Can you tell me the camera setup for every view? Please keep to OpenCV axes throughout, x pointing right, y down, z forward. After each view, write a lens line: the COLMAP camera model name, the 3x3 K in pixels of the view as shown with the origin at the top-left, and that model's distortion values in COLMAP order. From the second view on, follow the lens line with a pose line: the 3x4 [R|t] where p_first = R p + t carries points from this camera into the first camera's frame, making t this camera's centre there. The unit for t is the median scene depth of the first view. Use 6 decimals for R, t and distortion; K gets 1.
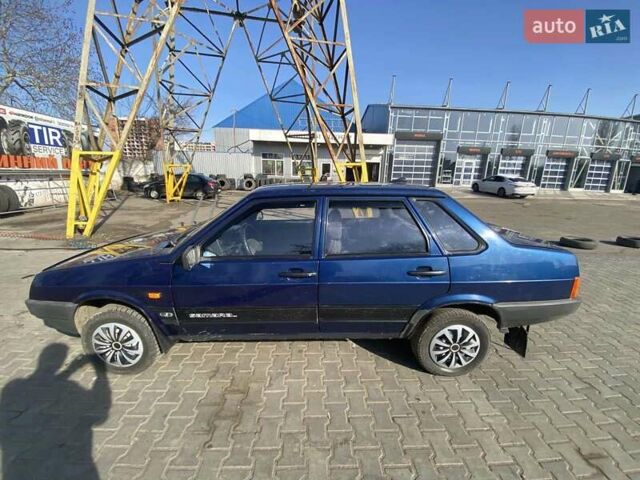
lens RADIAL K [[252.8, 0, 325.0], [0, 252.8, 246.9], [0, 0, 1]] dist [-0.014906, -0.004818]
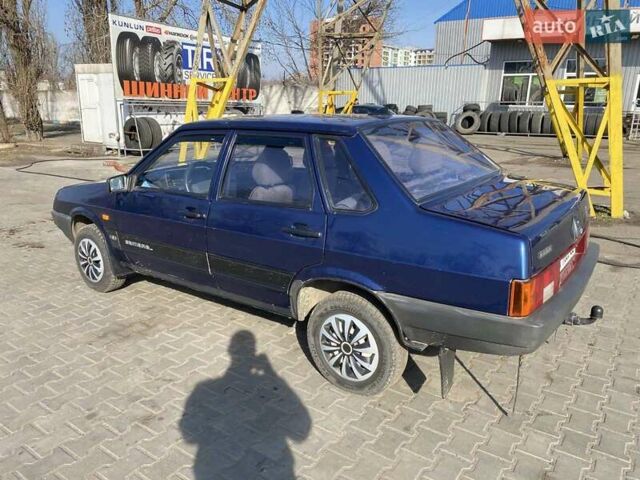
lens RADIAL K [[465.2, 0, 318.7], [0, 465.2, 245.0], [0, 0, 1]] dist [0.012997, 0.005137]
pose [[0.806366, 0.156384, -0.570367, 0.179492], [-0.149149, 0.987007, 0.059757, 0.006938], [0.572301, 0.036883, 0.819213, -0.021129]]
